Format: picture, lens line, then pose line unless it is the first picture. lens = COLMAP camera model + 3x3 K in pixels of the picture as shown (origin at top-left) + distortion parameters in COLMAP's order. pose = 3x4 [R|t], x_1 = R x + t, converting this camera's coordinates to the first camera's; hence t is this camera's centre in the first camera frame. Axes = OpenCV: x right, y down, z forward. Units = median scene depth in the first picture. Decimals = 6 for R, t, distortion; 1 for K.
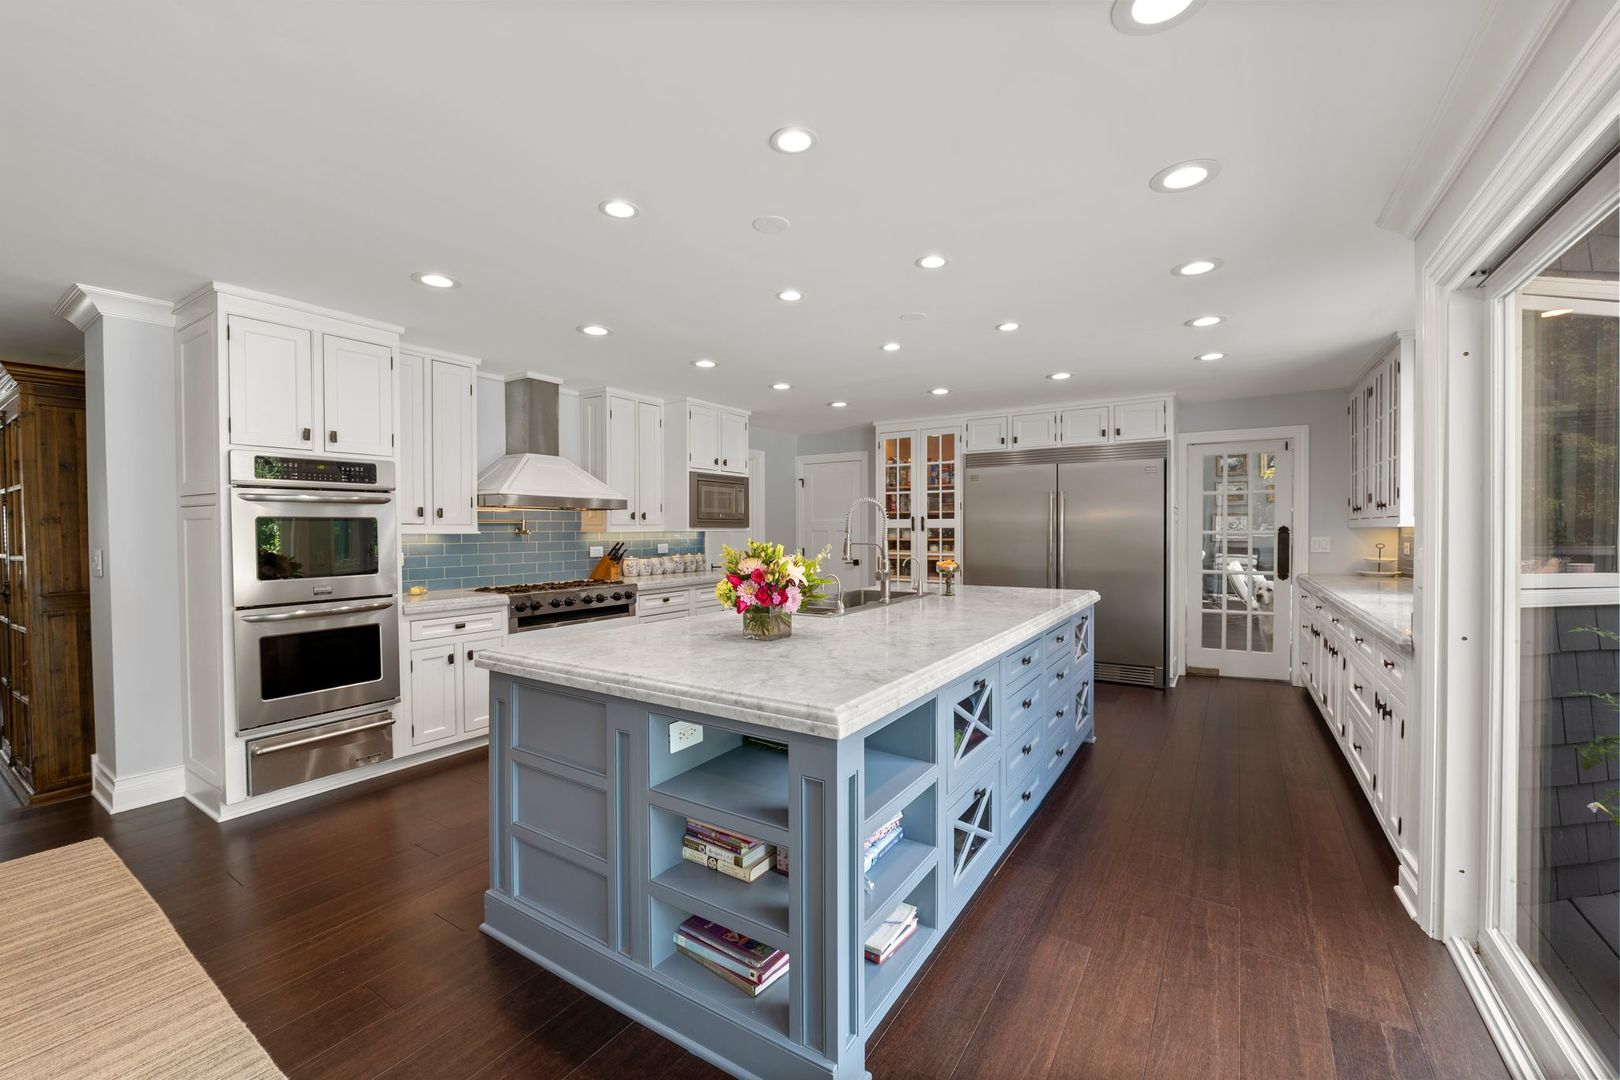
lens RADIAL K [[657.2, 0, 802.3], [0, 657.2, 541.0], [0, 0, 1]] dist [-0.016999, -0.000410]
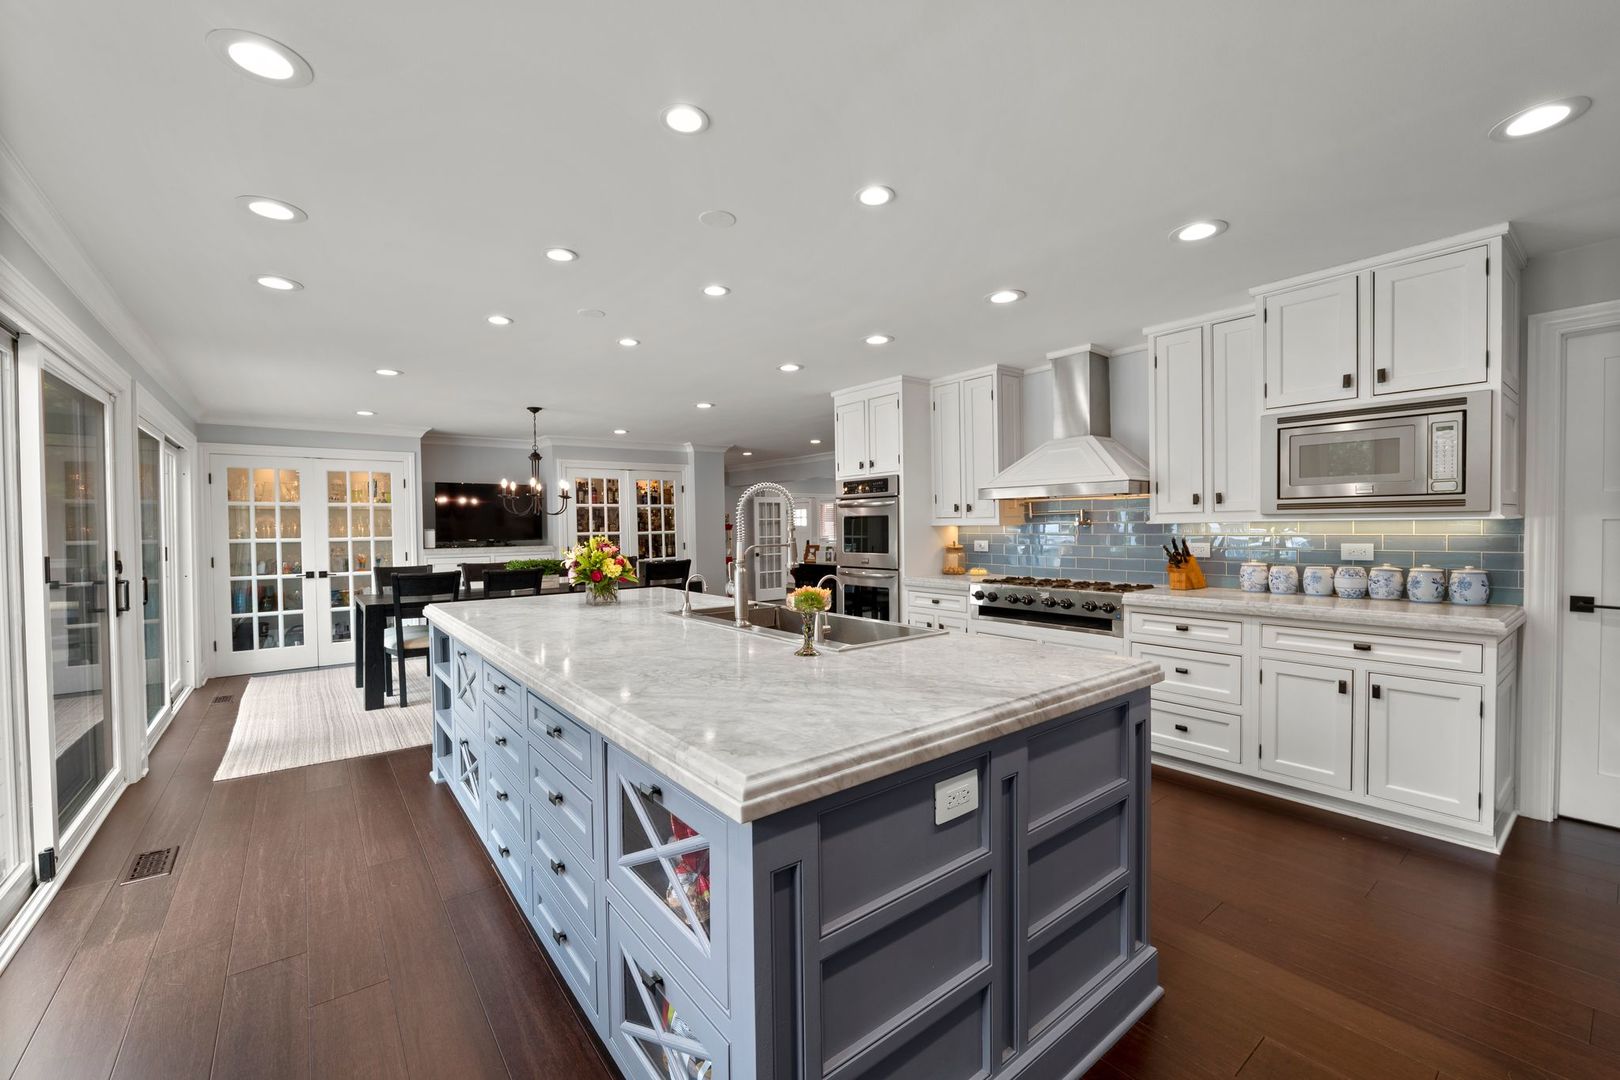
lens RADIAL K [[657.2, 0, 804.3], [0, 657.2, 534.2], [0, 0, 1]] dist [-0.016999, -0.000410]
pose [[-0.325940, 0.015883, -0.945257, 0.633223], [-0.007757, 0.999780, 0.019473, -0.015749], [0.945359, 0.013679, -0.325746, 1.035119]]
